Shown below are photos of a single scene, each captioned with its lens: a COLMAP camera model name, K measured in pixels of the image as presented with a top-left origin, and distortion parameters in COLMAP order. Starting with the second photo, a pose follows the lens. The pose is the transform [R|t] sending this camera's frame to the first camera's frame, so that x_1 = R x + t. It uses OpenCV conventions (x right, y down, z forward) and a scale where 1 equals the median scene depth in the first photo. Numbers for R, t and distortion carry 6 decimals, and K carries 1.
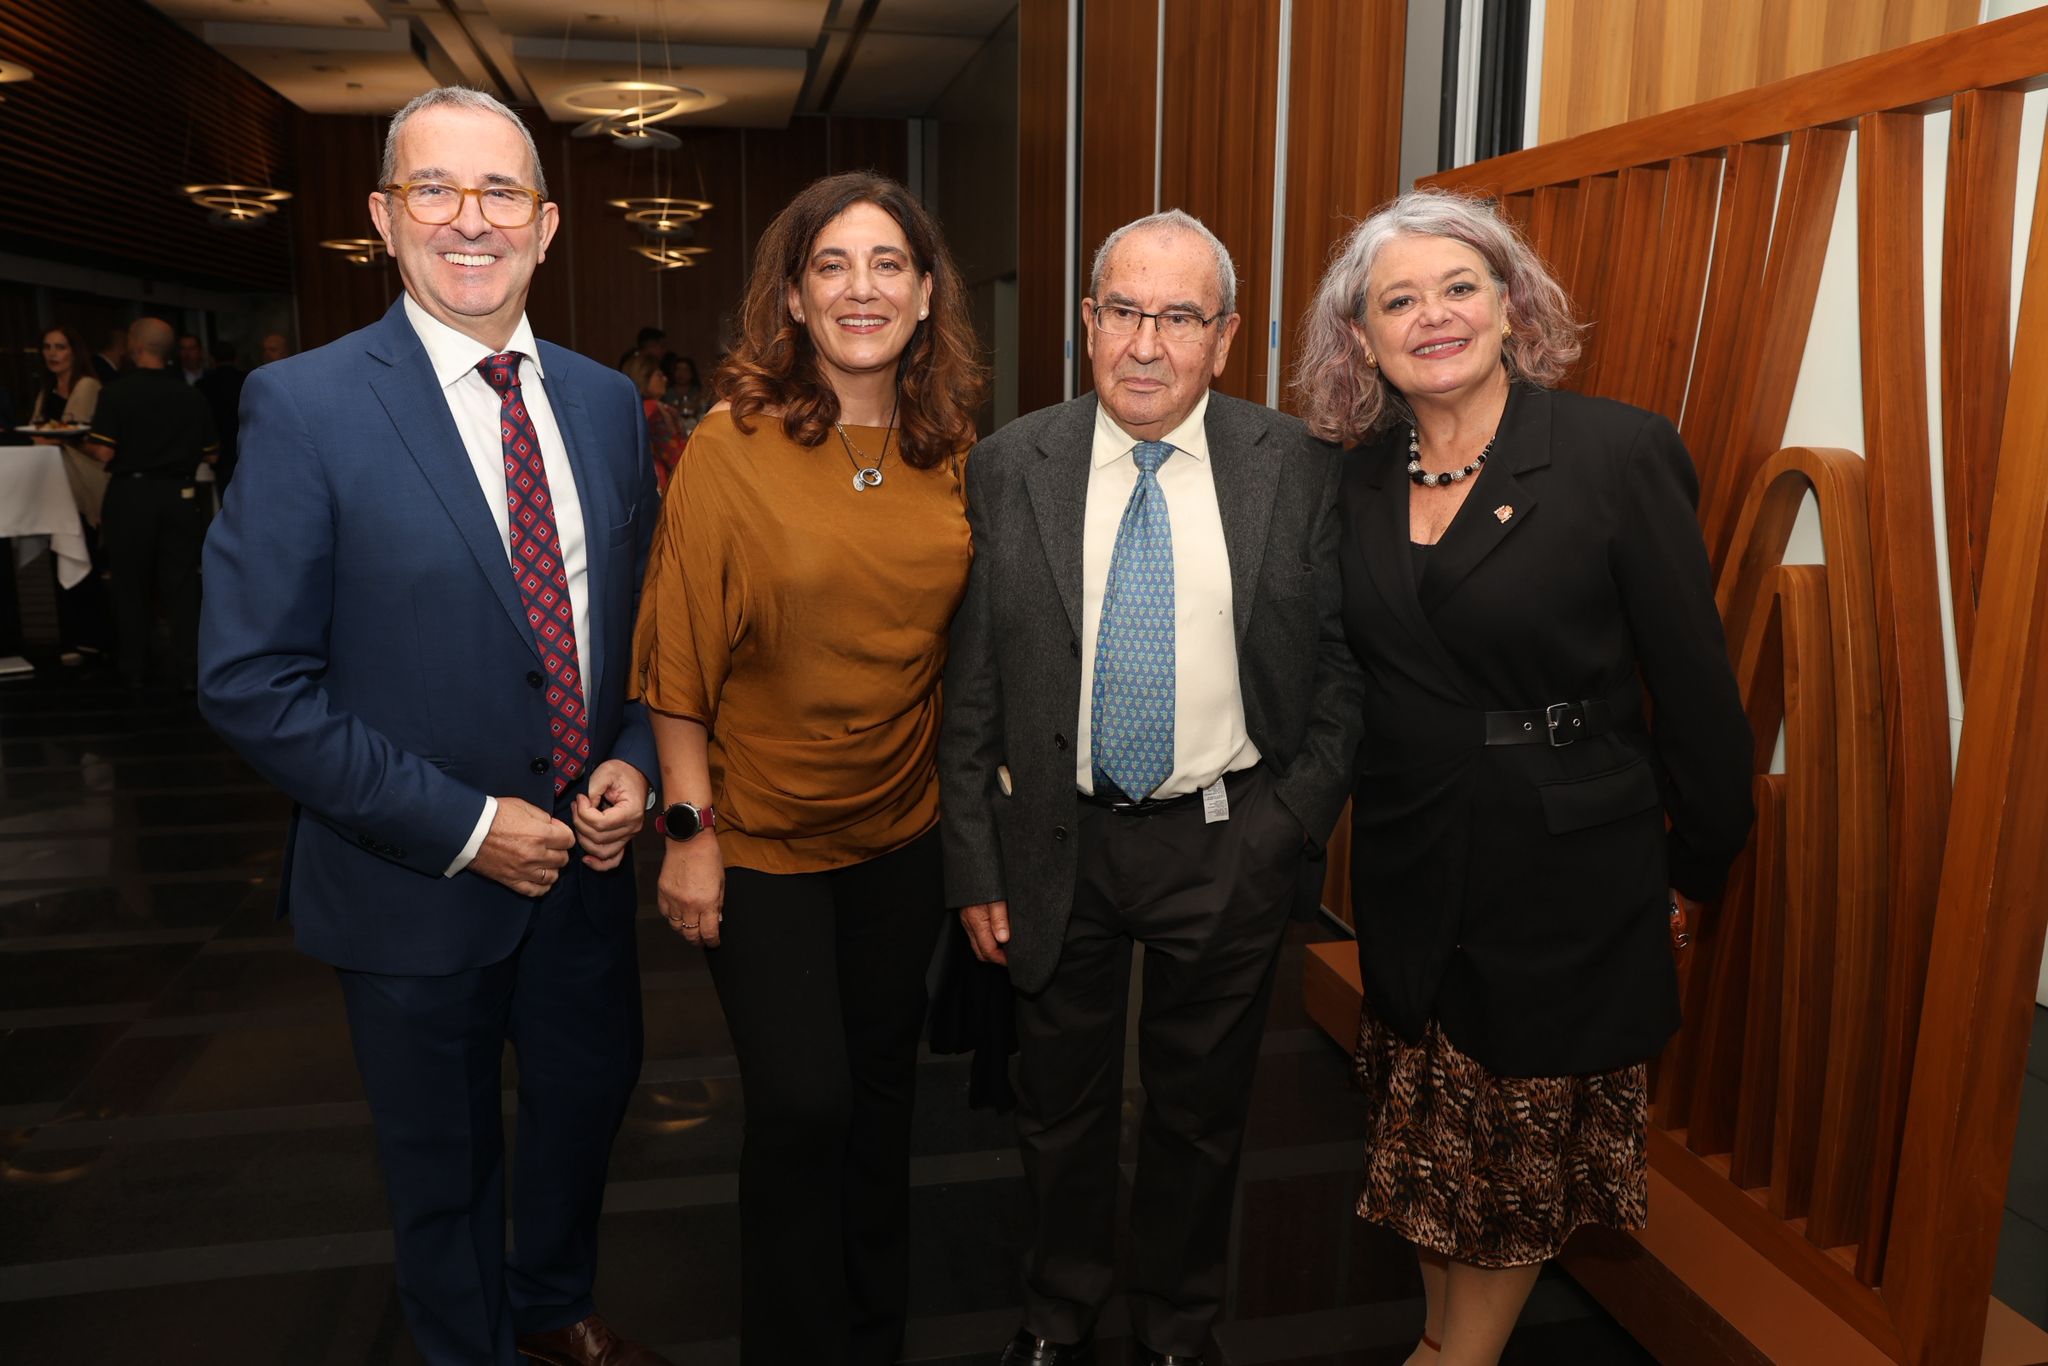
lens RADIAL K [[1681.2, 0, 1024.0], [0, 1681.2, 683.0], [0, 0, 1]] dist [-0.026630, -0.001736]
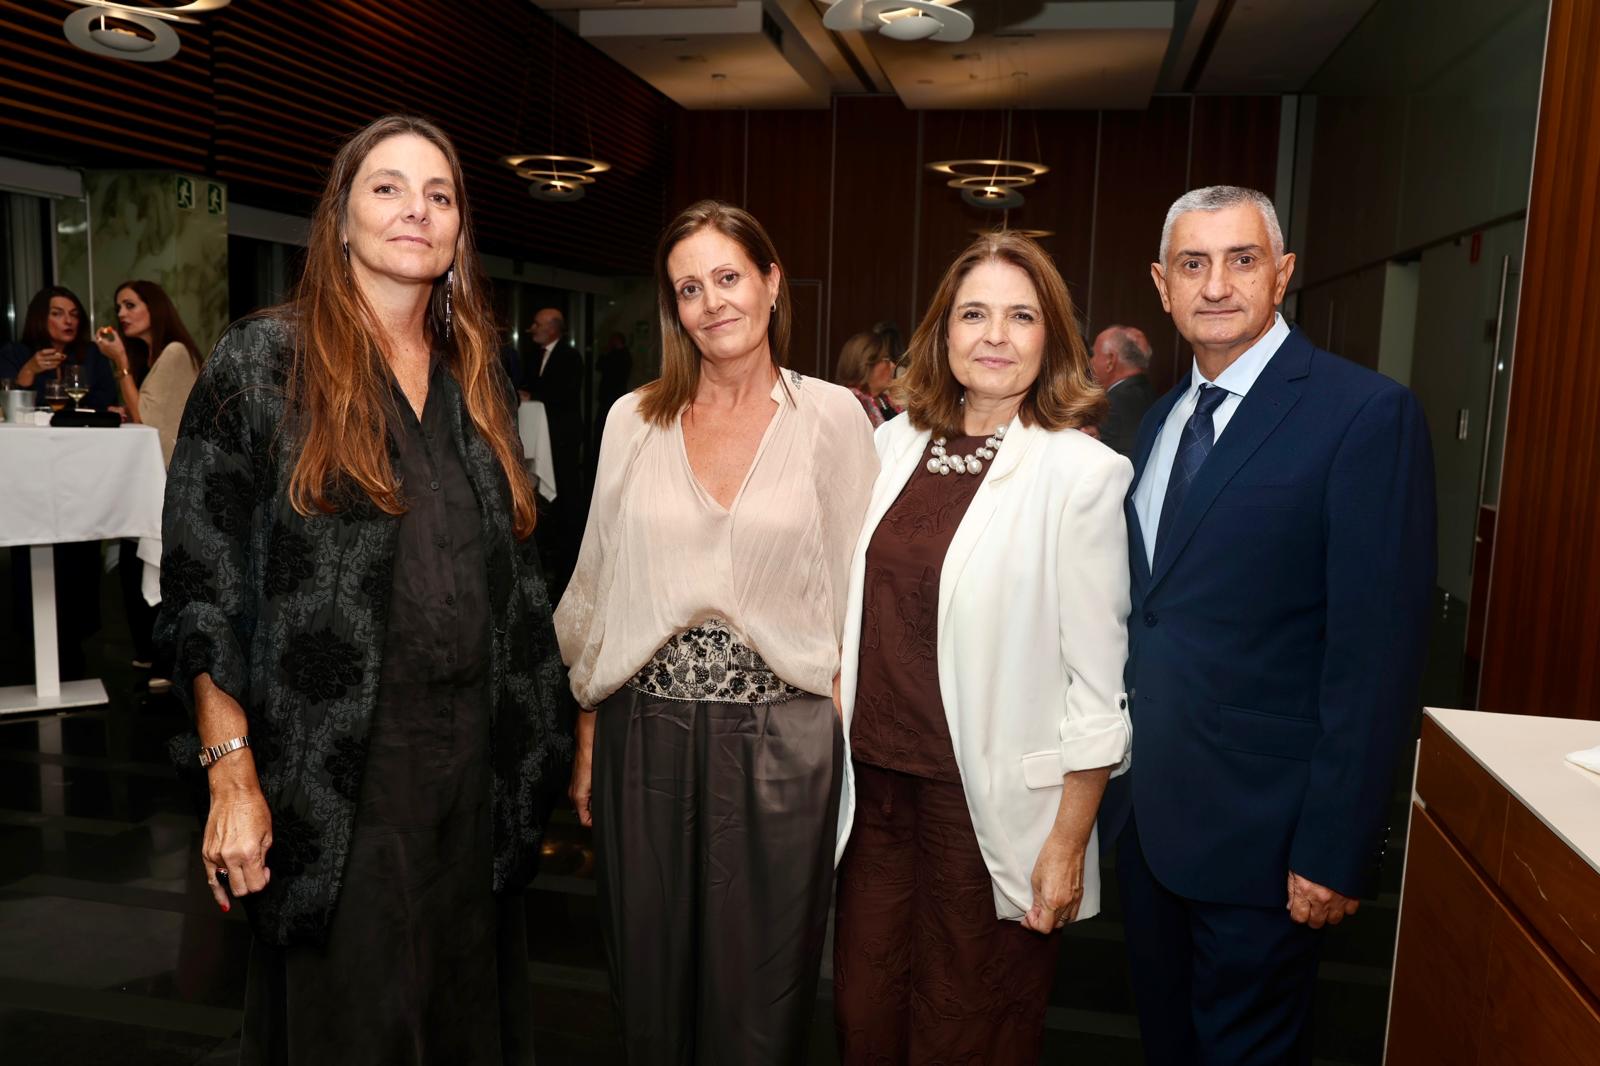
lens RADIAL K [[1351.4, 0, 800.0], [0, 1351.4, 533.0], [0, 0, 1]] dist [-0.149003, -0.003214]
pose [[0.925204, 0.077288, -0.371515, -0.038889], [-0.099790, 0.994134, -0.041697, -0.062613], [0.366114, 0.075652, 0.927490, 0.347889]]
